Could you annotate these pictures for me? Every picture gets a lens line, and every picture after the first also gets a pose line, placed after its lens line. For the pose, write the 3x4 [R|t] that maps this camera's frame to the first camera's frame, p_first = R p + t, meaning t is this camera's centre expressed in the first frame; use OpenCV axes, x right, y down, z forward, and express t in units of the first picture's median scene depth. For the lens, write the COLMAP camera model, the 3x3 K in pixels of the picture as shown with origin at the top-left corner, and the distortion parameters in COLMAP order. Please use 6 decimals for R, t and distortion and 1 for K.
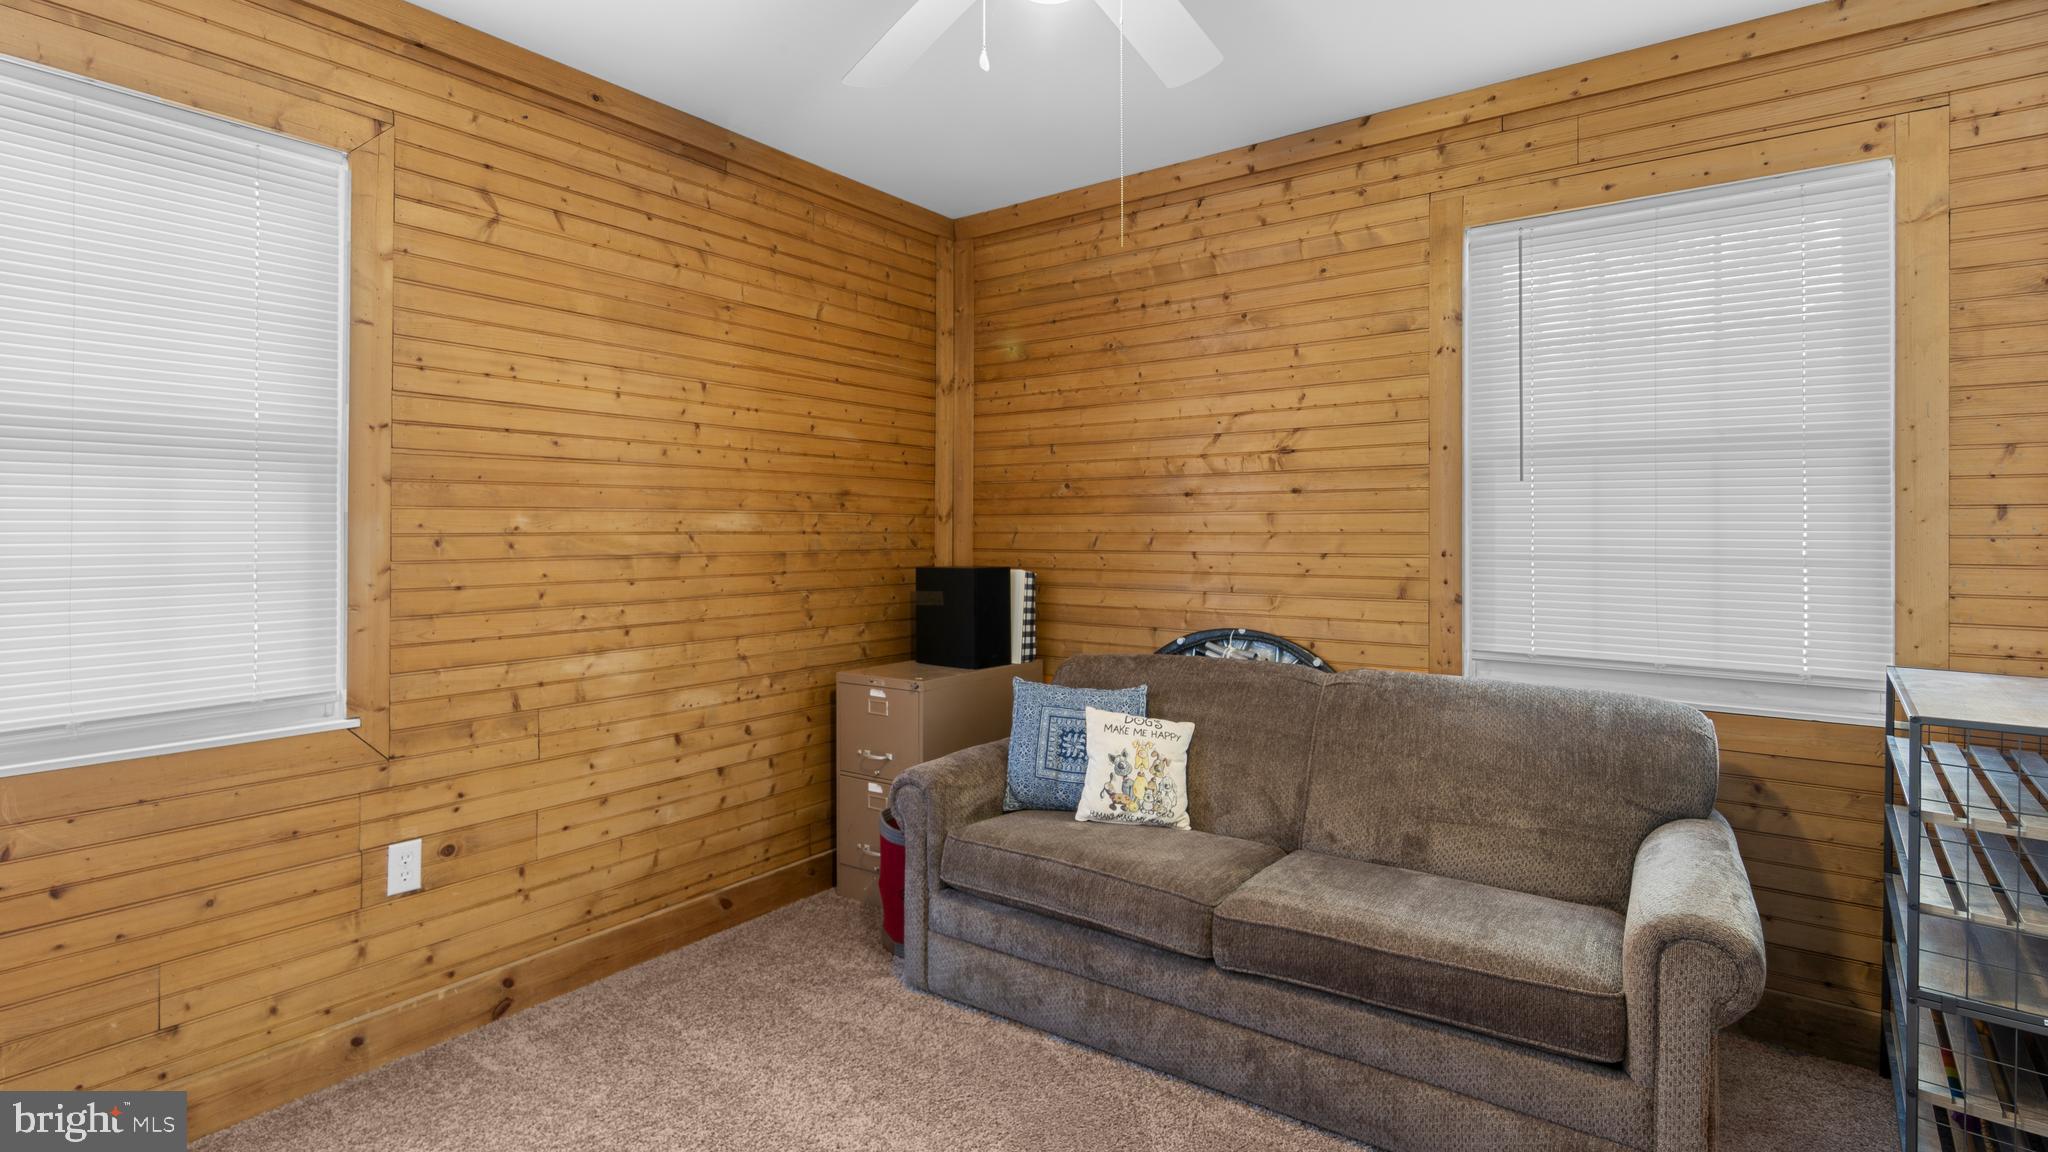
lens RADIAL K [[967.4, 0, 989.6], [0, 967.4, 534.5], [0, 0, 1]] dist [0.000654, 0.000062]
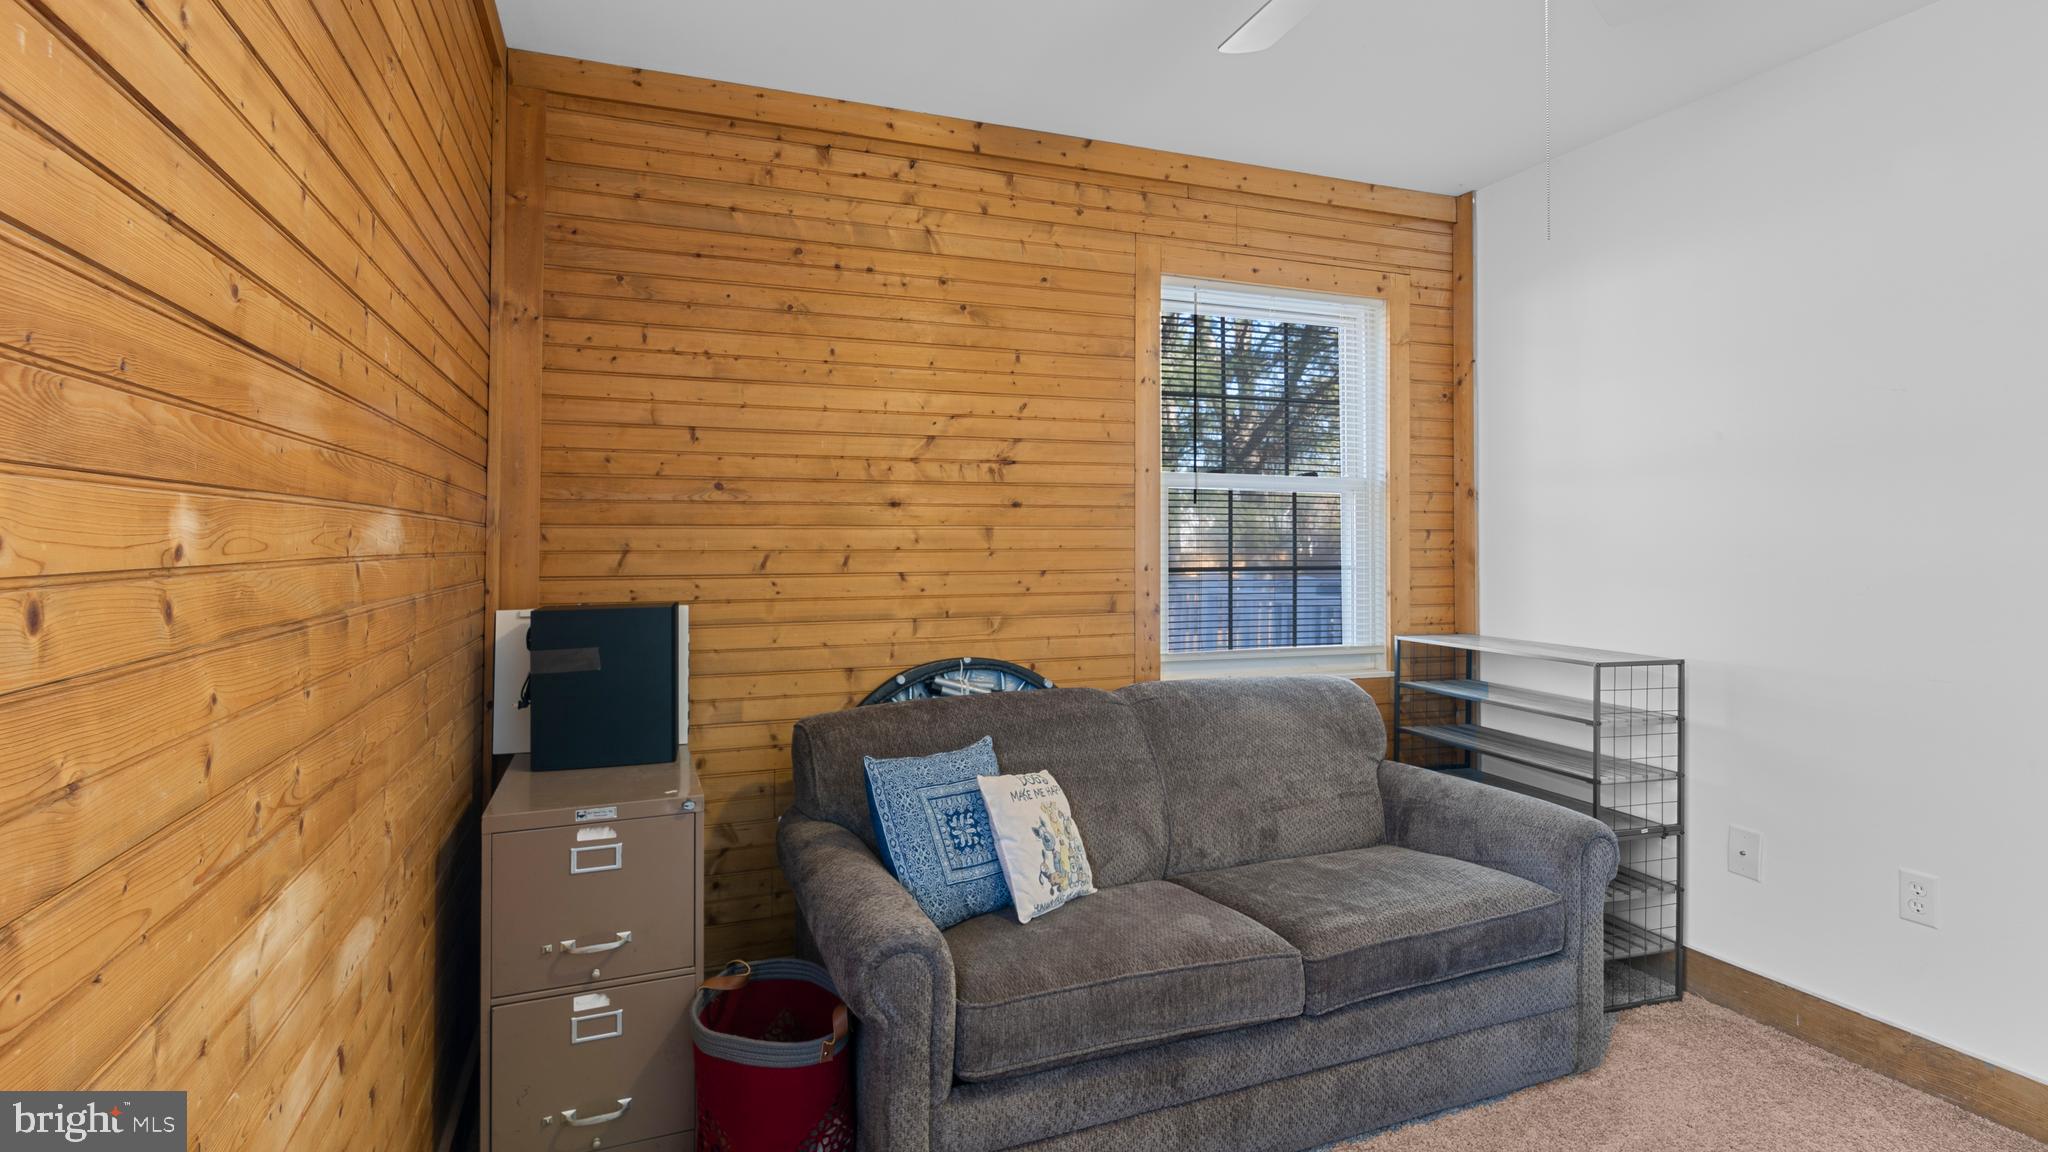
lens RADIAL K [[967.4, 0, 989.6], [0, 967.4, 534.5], [0, 0, 1]] dist [0.000654, 0.000062]
pose [[0.541359, 0.006470, 0.840767, -0.478130], [0.005212, 0.999925, -0.011051, -0.005792], [-0.840775, 0.010365, 0.541285, 0.498779]]
